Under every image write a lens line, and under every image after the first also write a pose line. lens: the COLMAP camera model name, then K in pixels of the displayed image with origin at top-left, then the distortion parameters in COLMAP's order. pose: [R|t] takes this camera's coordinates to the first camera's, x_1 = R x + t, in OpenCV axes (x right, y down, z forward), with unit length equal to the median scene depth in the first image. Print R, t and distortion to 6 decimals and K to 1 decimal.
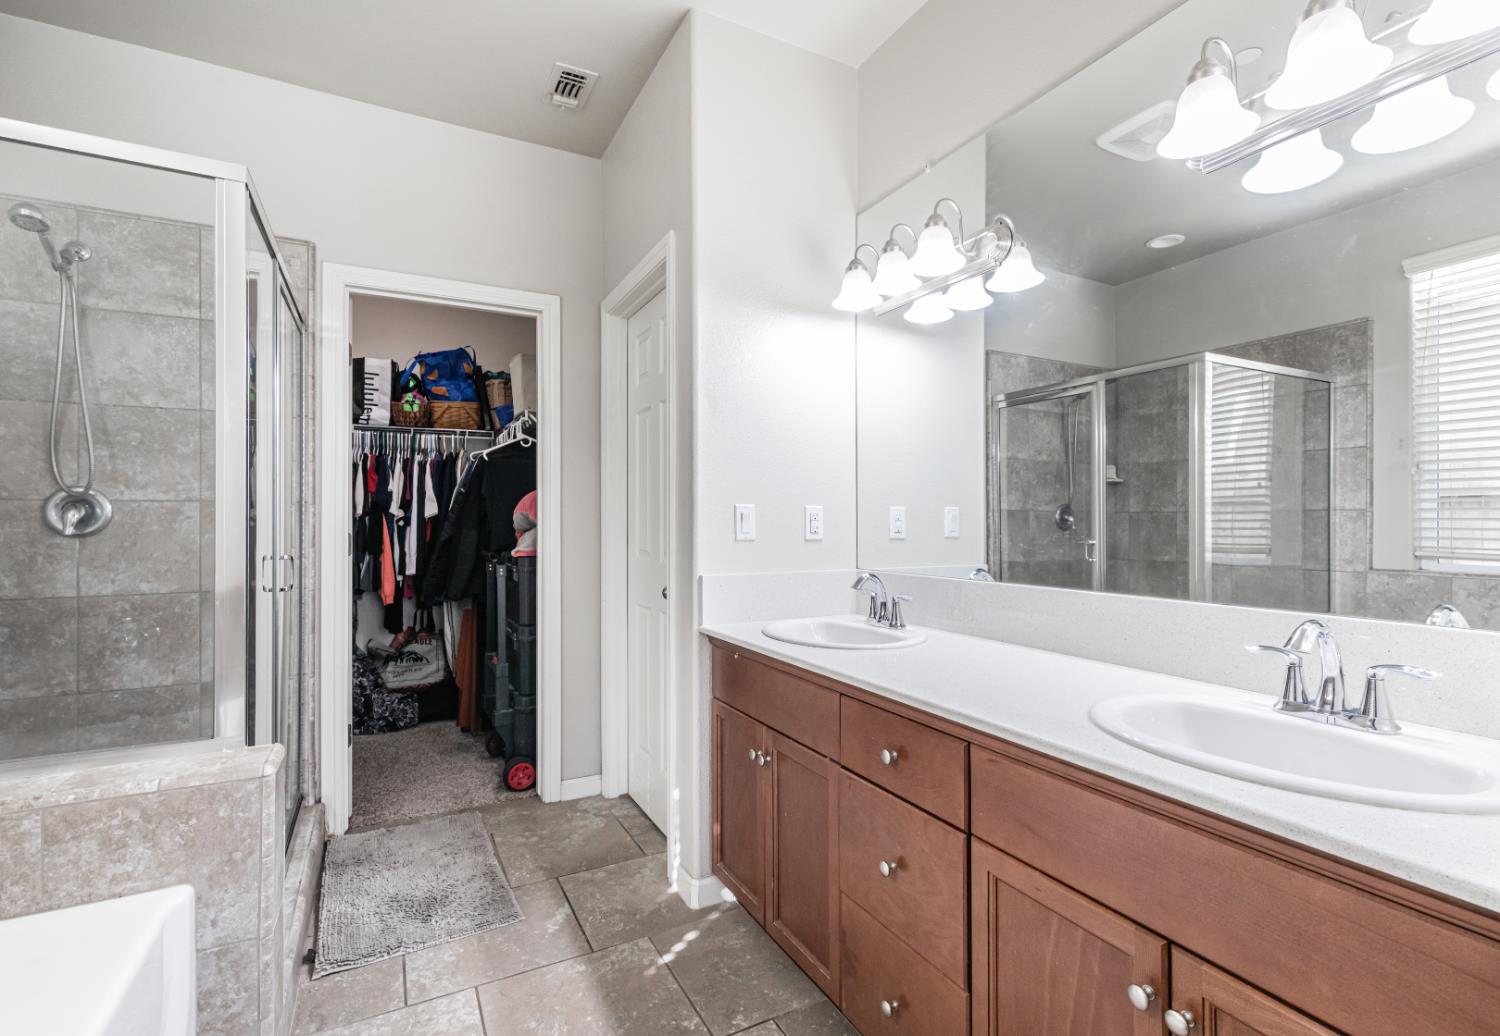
lens RADIAL K [[709.2, 0, 752.3], [0, 709.2, 513.4], [0, 0, 1]] dist [0.002089, -0.000348]
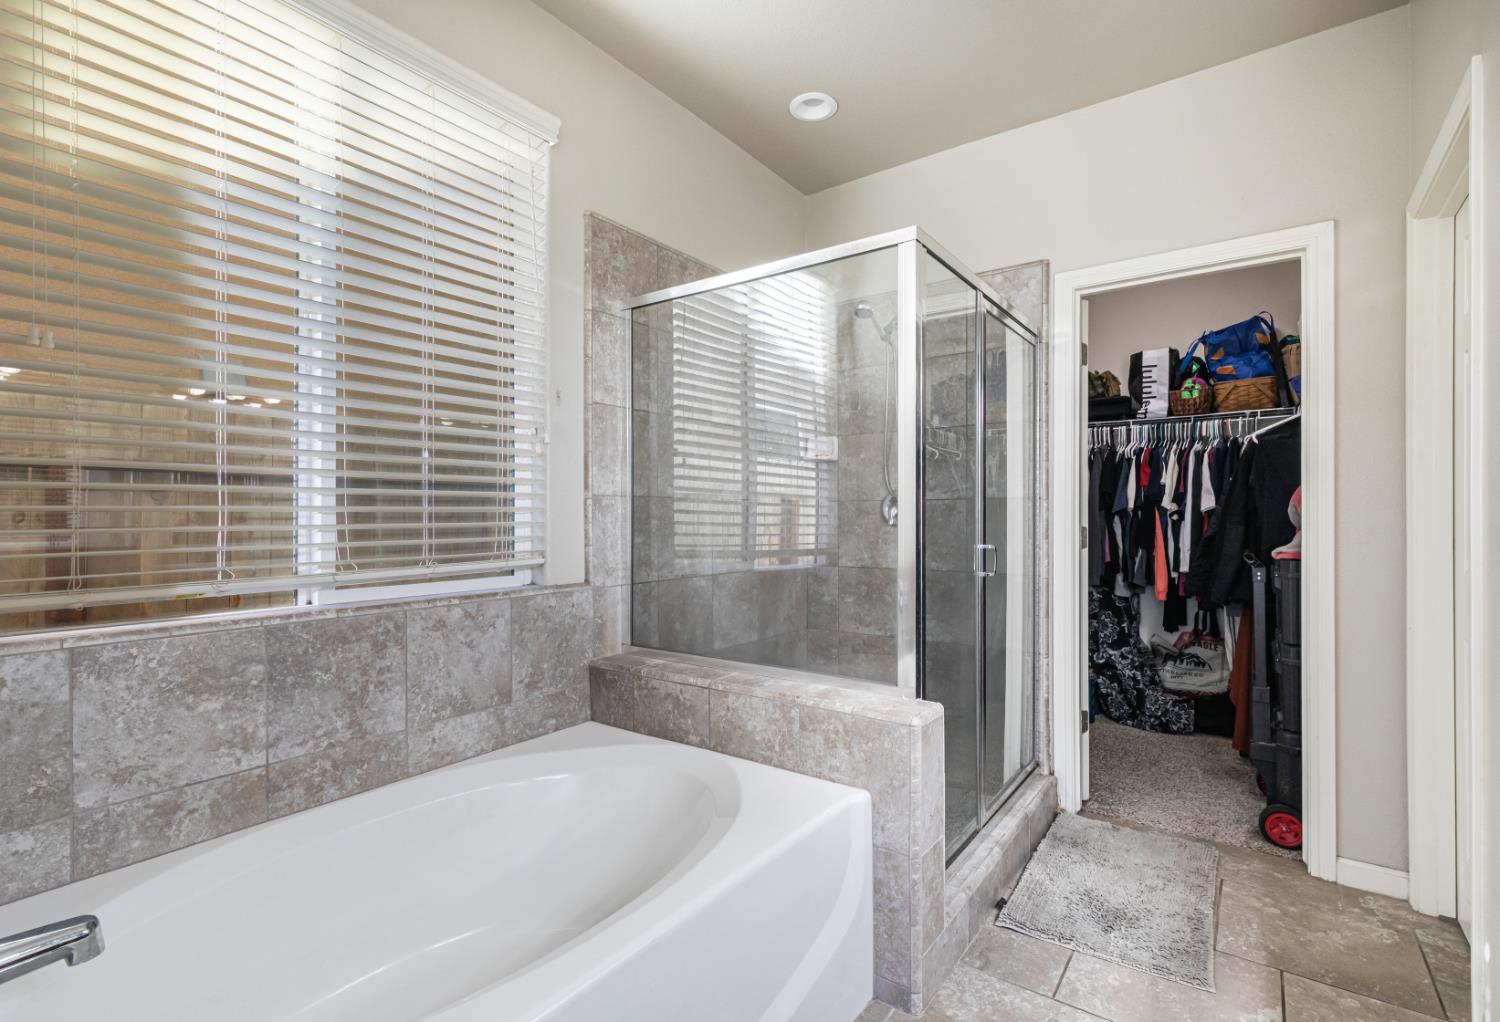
lens RADIAL K [[688.1, 0, 750.0], [0, 688.1, 511.0], [0, 0, 1]] dist [-0.000137, -0.000154]
pose [[0.442002, -0.005539, -0.896997, 0.126779], [0.009747, 0.999952, -0.001372, 0.001533], [0.896961, -0.008137, 0.442035, 0.121976]]
